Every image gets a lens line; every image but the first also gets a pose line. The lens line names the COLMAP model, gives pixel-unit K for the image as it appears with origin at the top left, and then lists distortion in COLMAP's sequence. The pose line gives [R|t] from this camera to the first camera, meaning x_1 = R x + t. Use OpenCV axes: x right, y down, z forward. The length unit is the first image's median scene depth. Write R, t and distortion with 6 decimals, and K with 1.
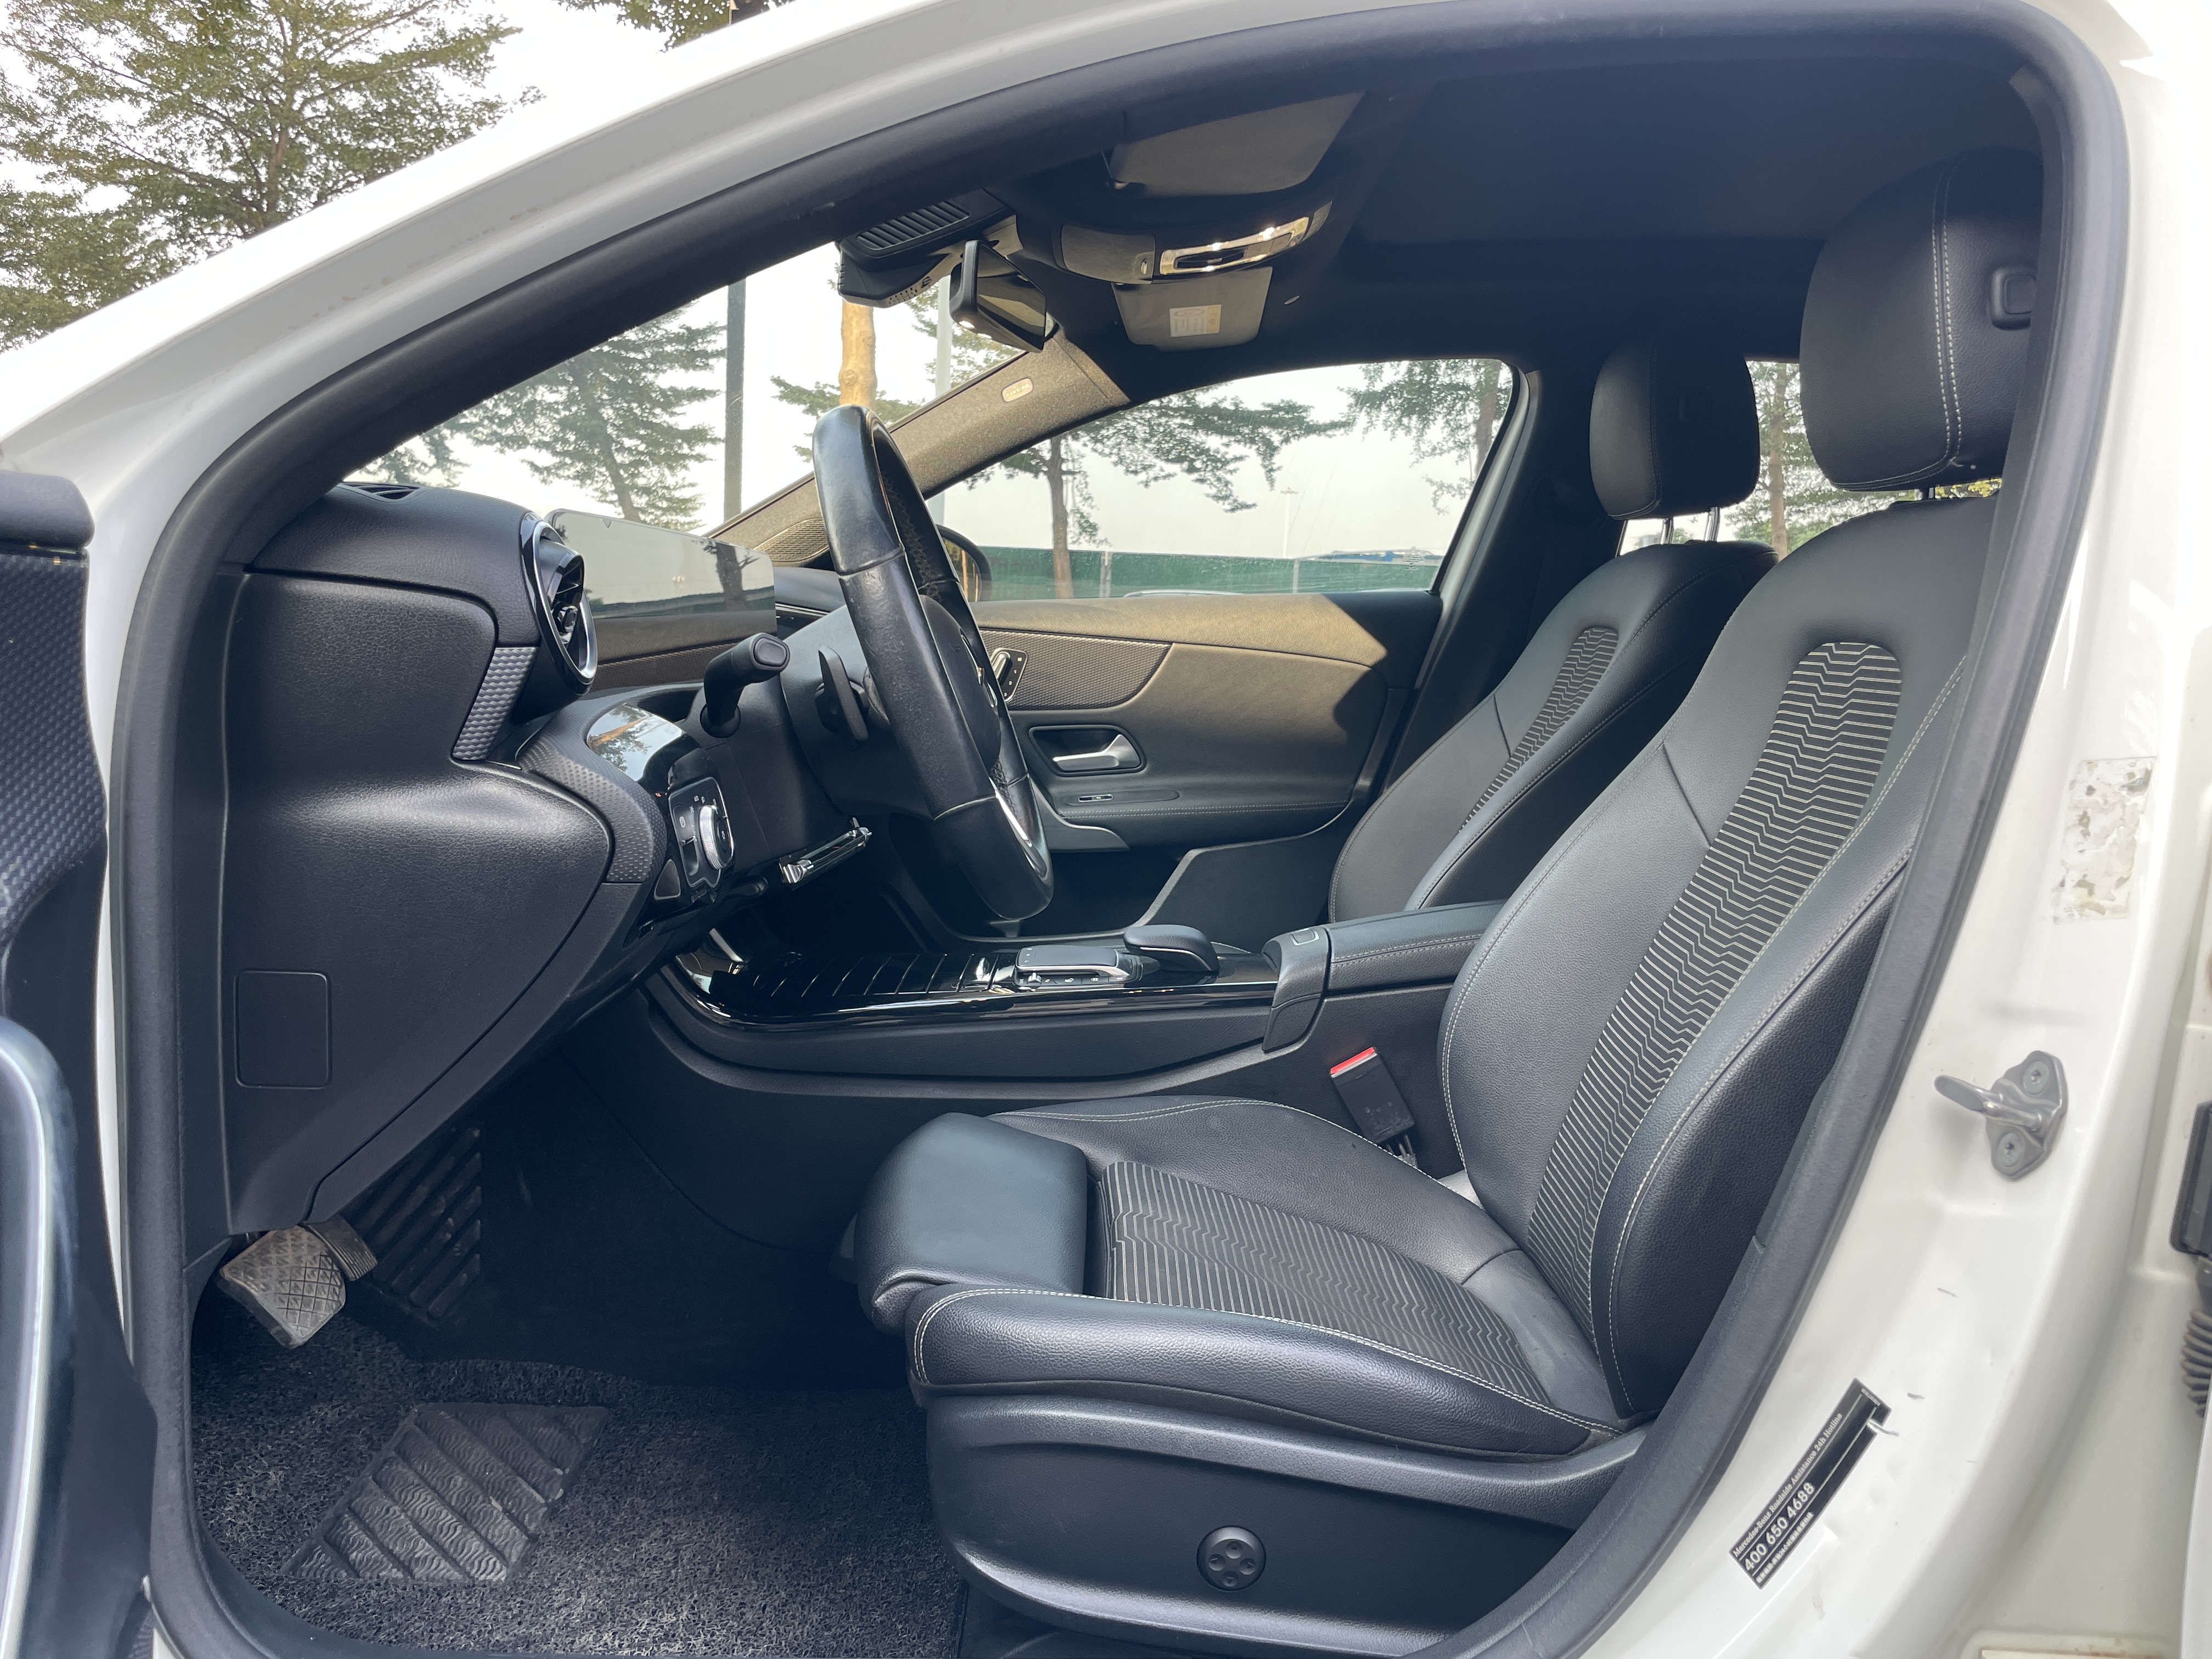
lens RADIAL K [[1662.8, 0, 1046.5], [0, 1662.8, 831.7], [0, 0, 1]] dist [0.172257, -0.233455]
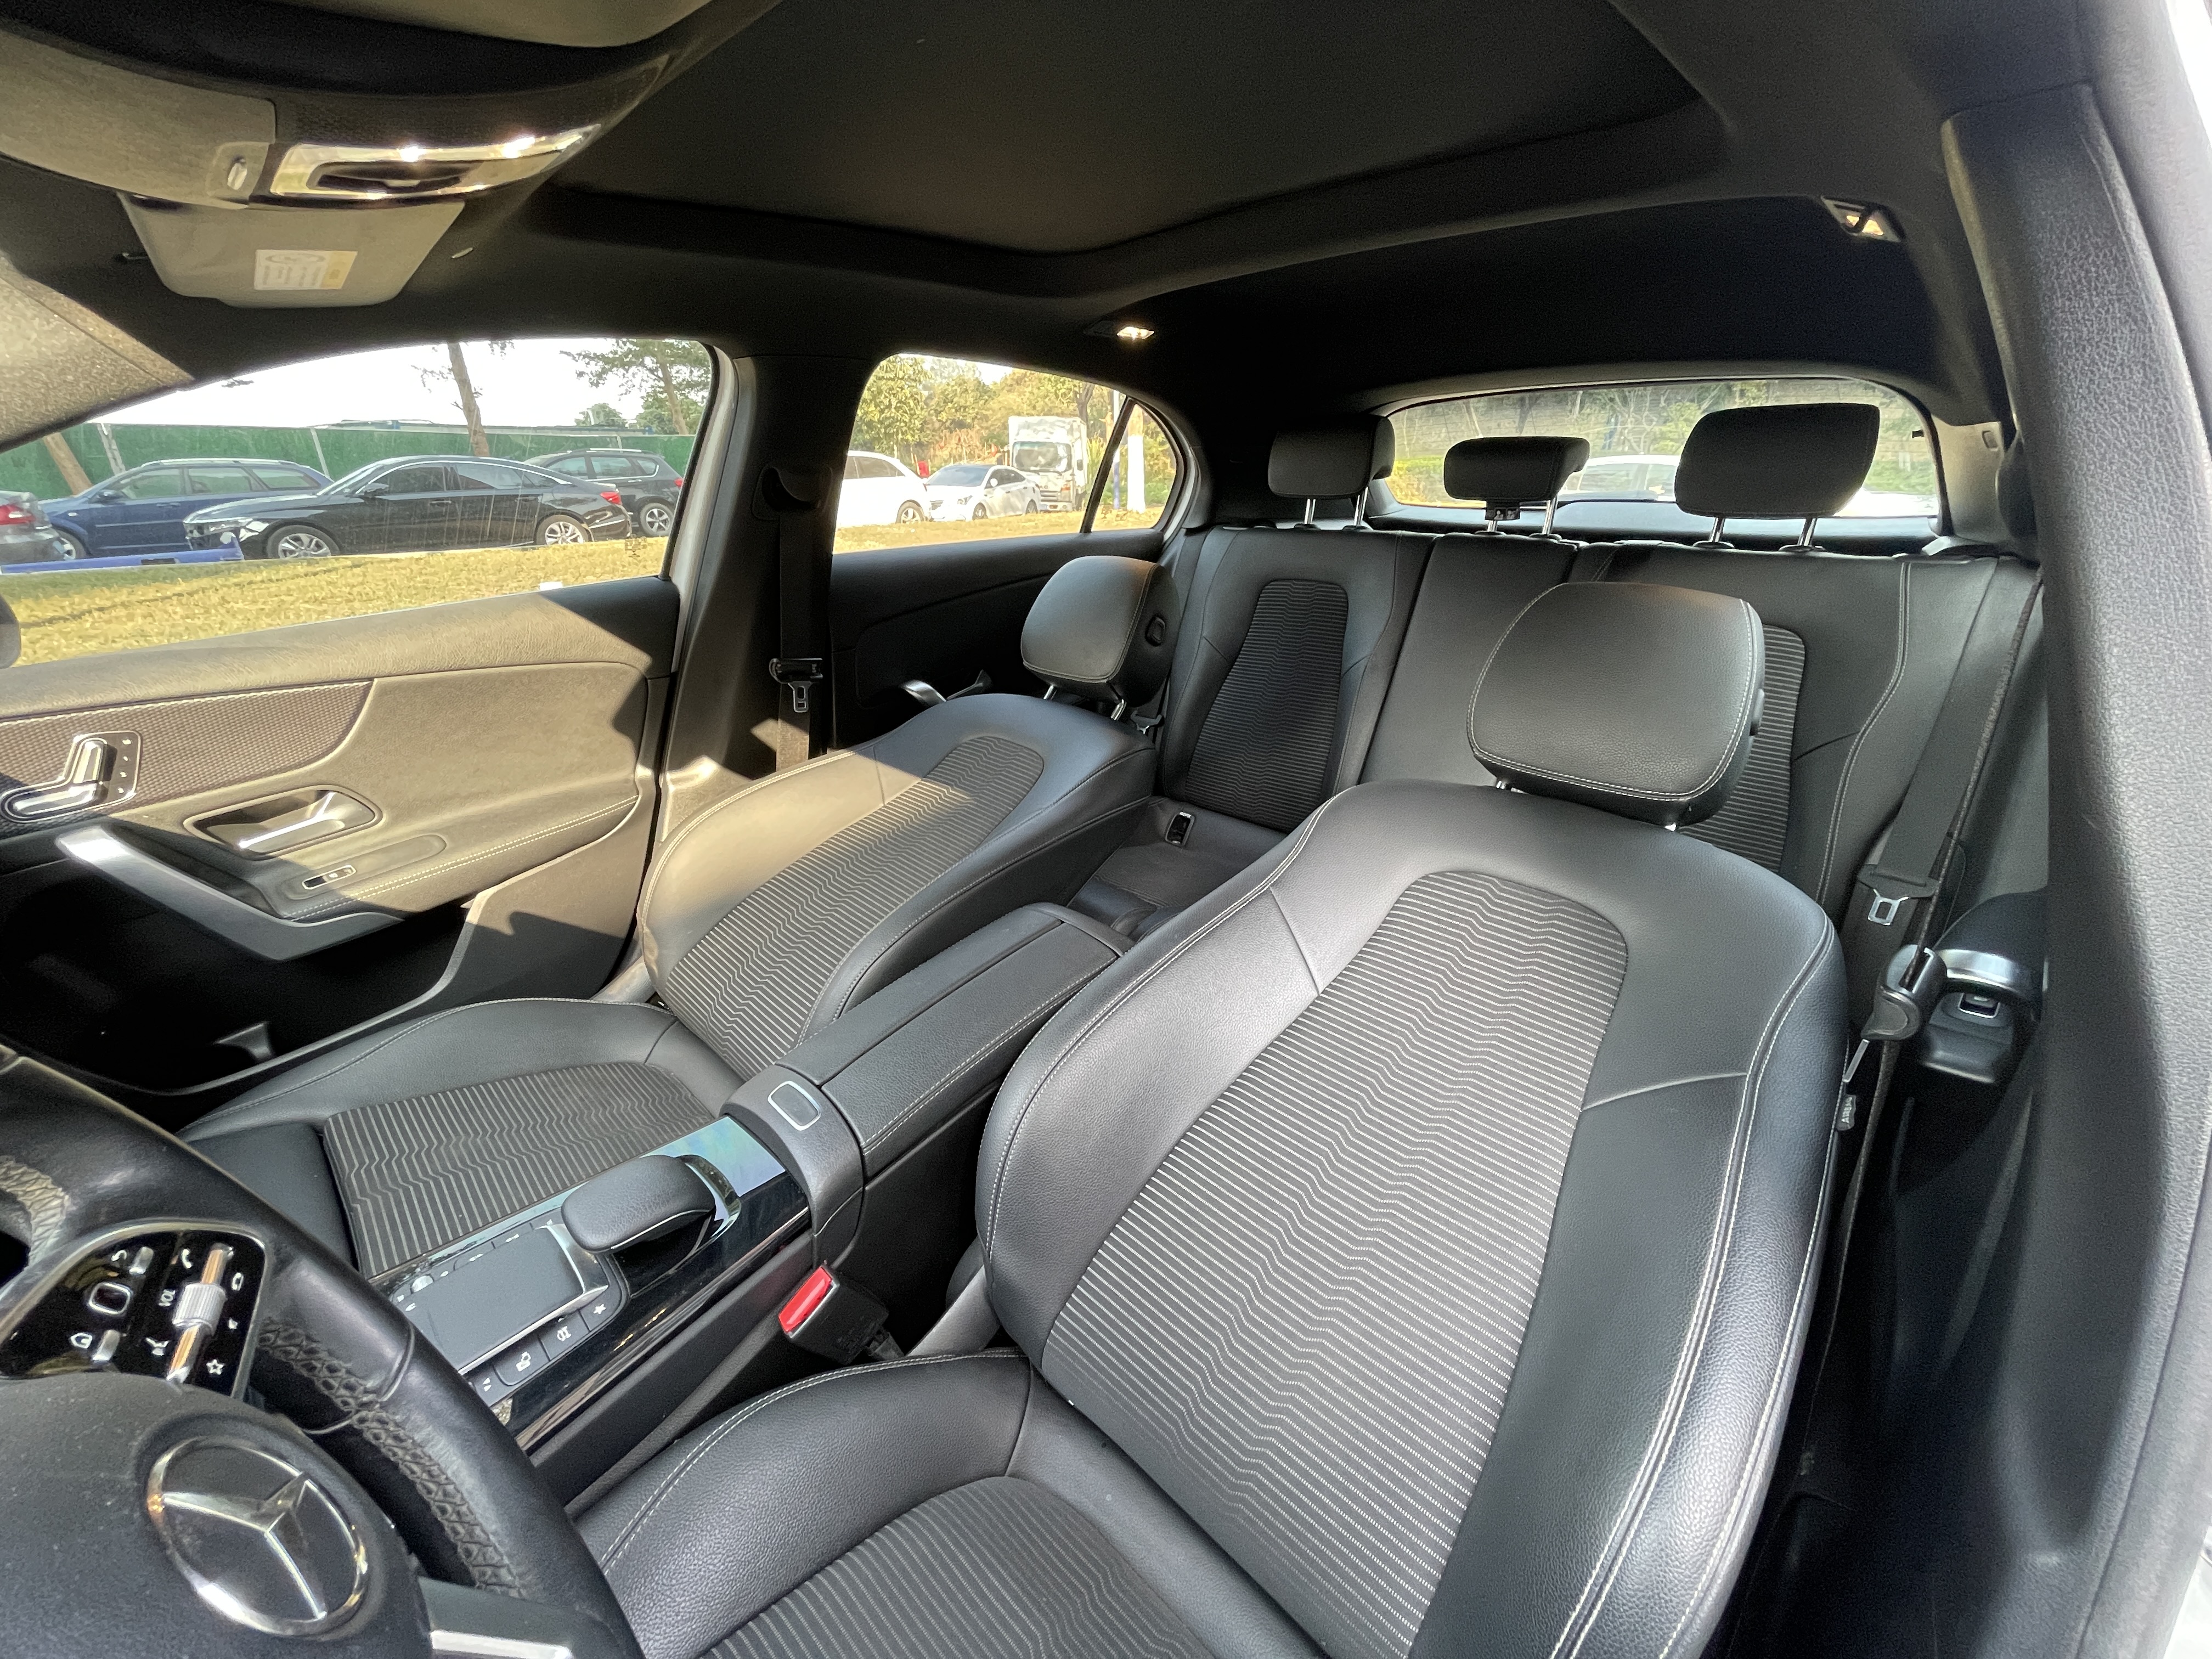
lens RADIAL K [[888.1, 0, 1111.8], [0, 888.1, 825.4], [0, 0, 1]] dist [0.003164, -0.003948]
pose [[0.667242, -0.314719, 0.675086, -0.001634], [0.122552, 0.940383, 0.317270, -0.140343], [-0.734690, -0.128963, 0.666032, 0.420548]]
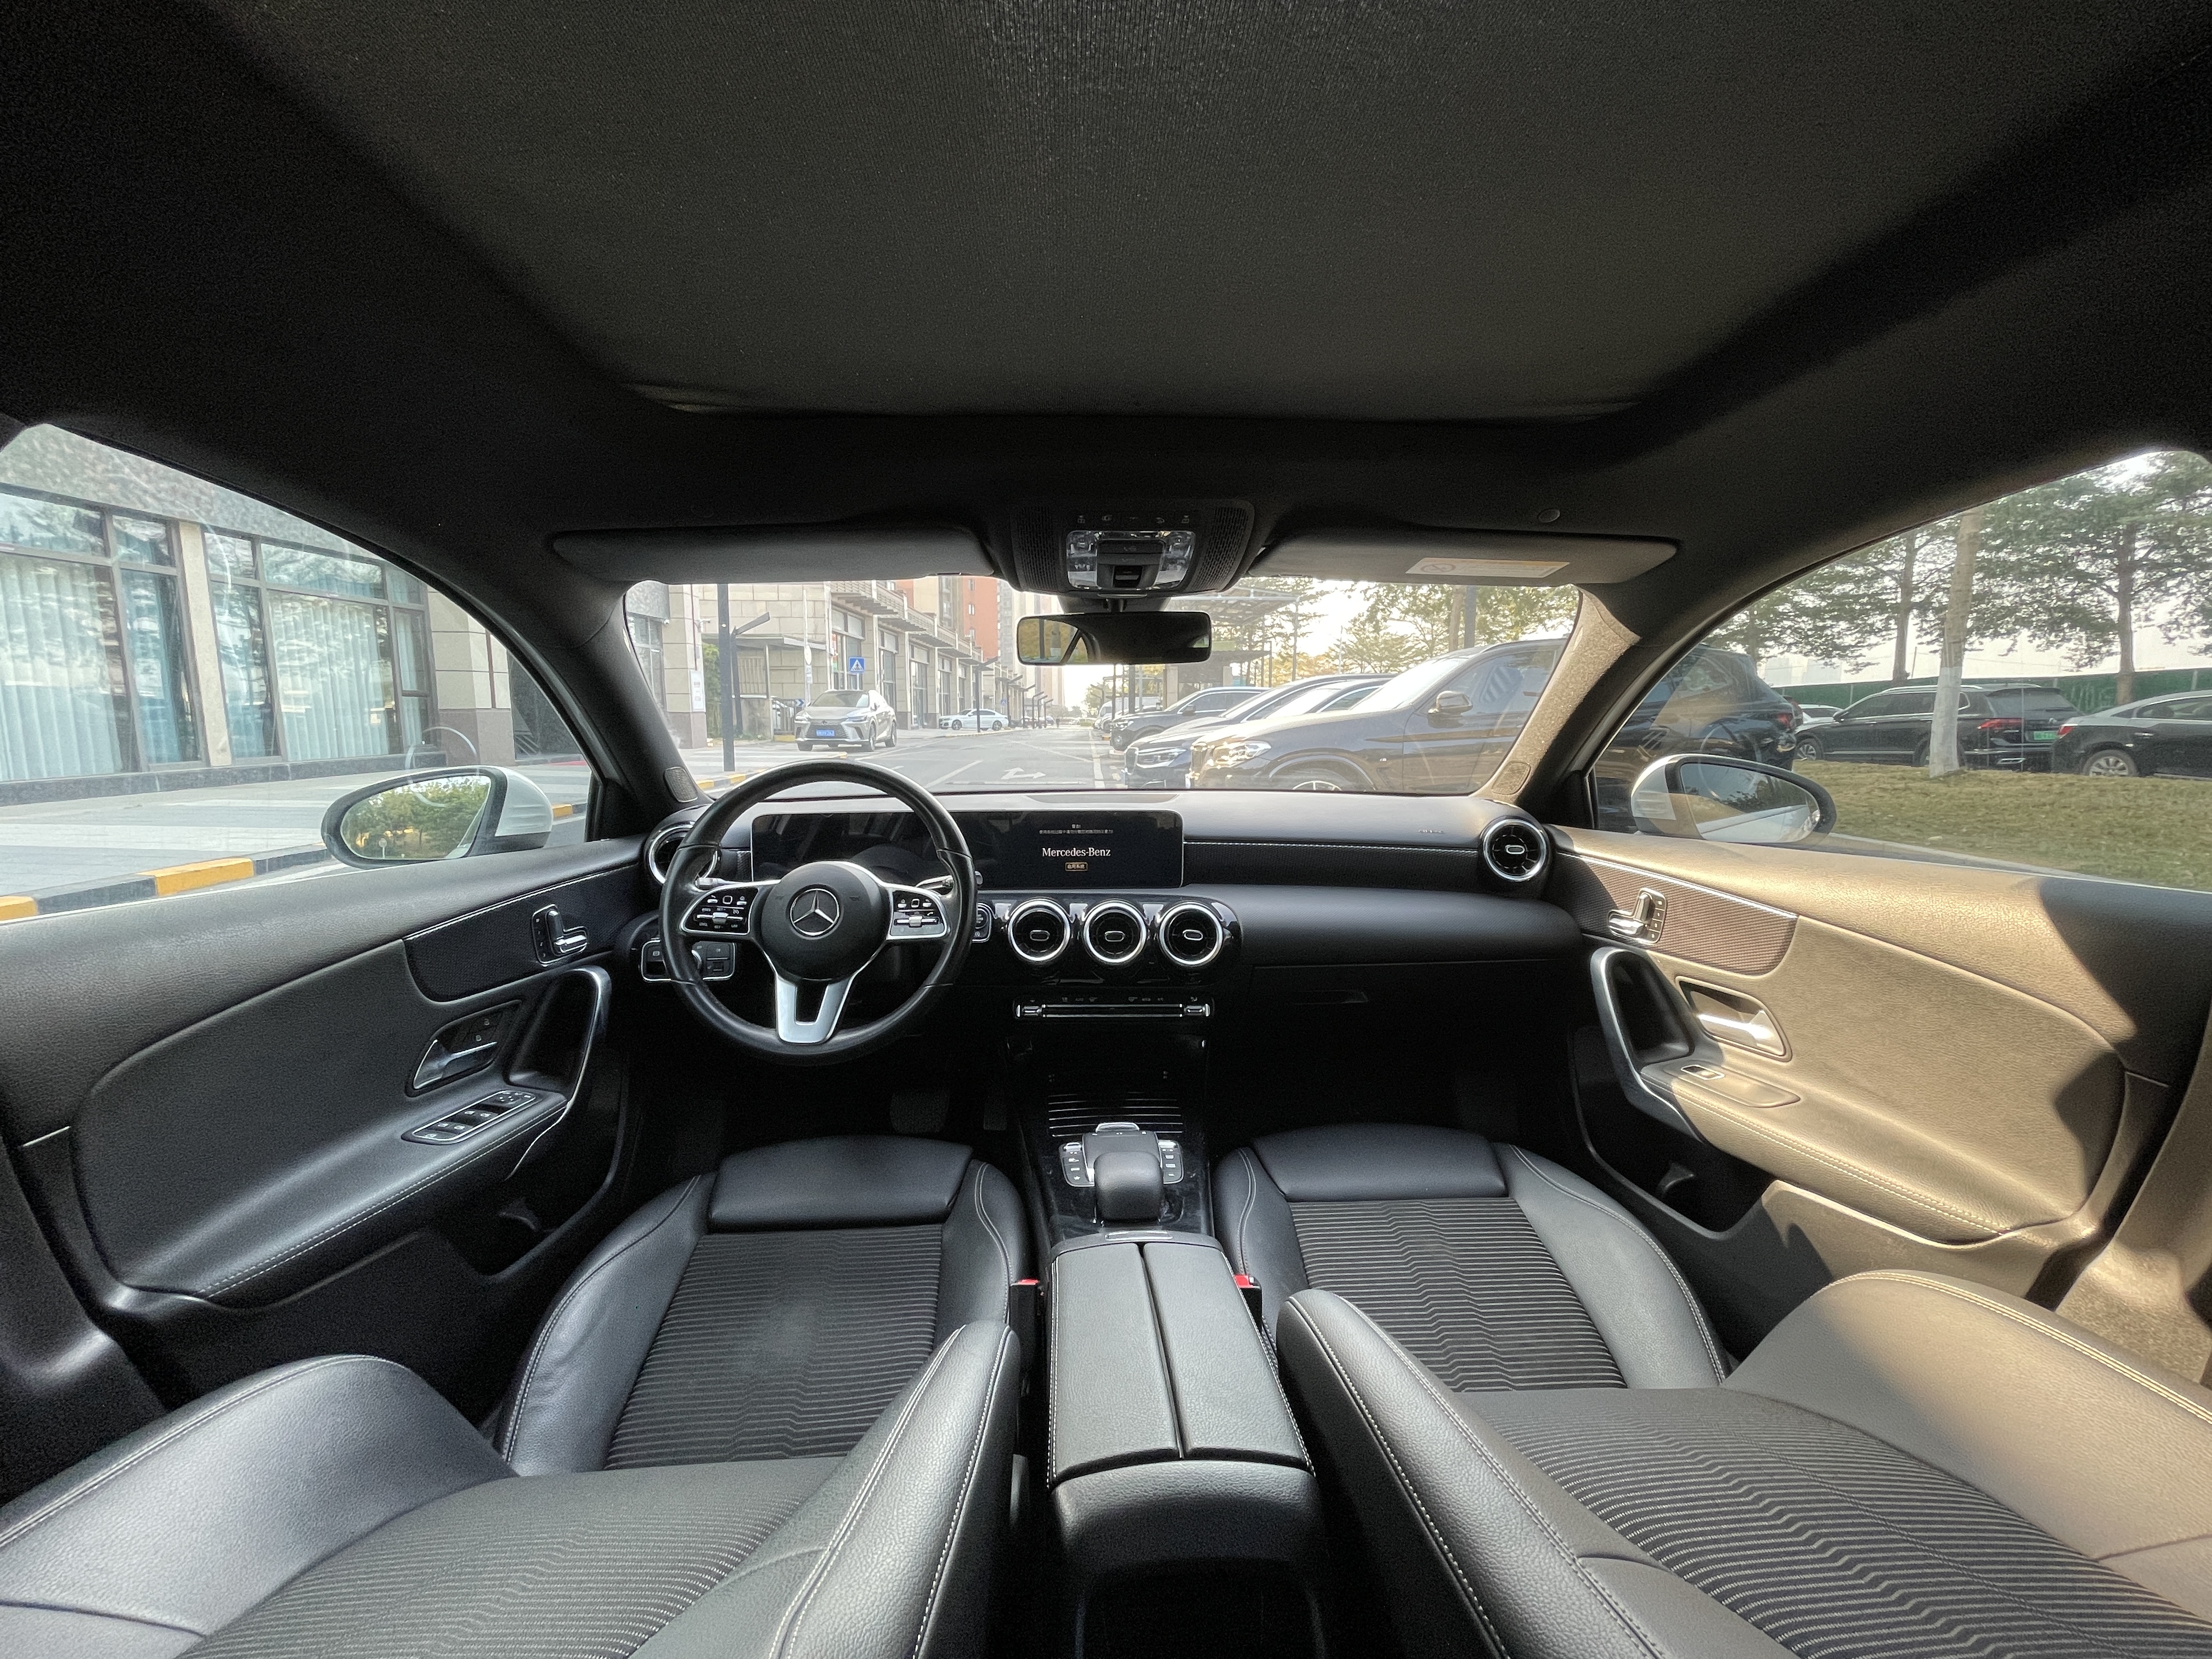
lens RADIAL K [[883.6, 0, 1112.1], [0, 883.6, 830.5], [0, 0, 1]] dist [-0.002849, -0.000347]
pose [[0.088121, 0.083808, -0.992578, 0.464547], [-0.109539, 0.991226, 0.073969, -0.148042], [0.990069, 0.102208, 0.096528, 0.648476]]
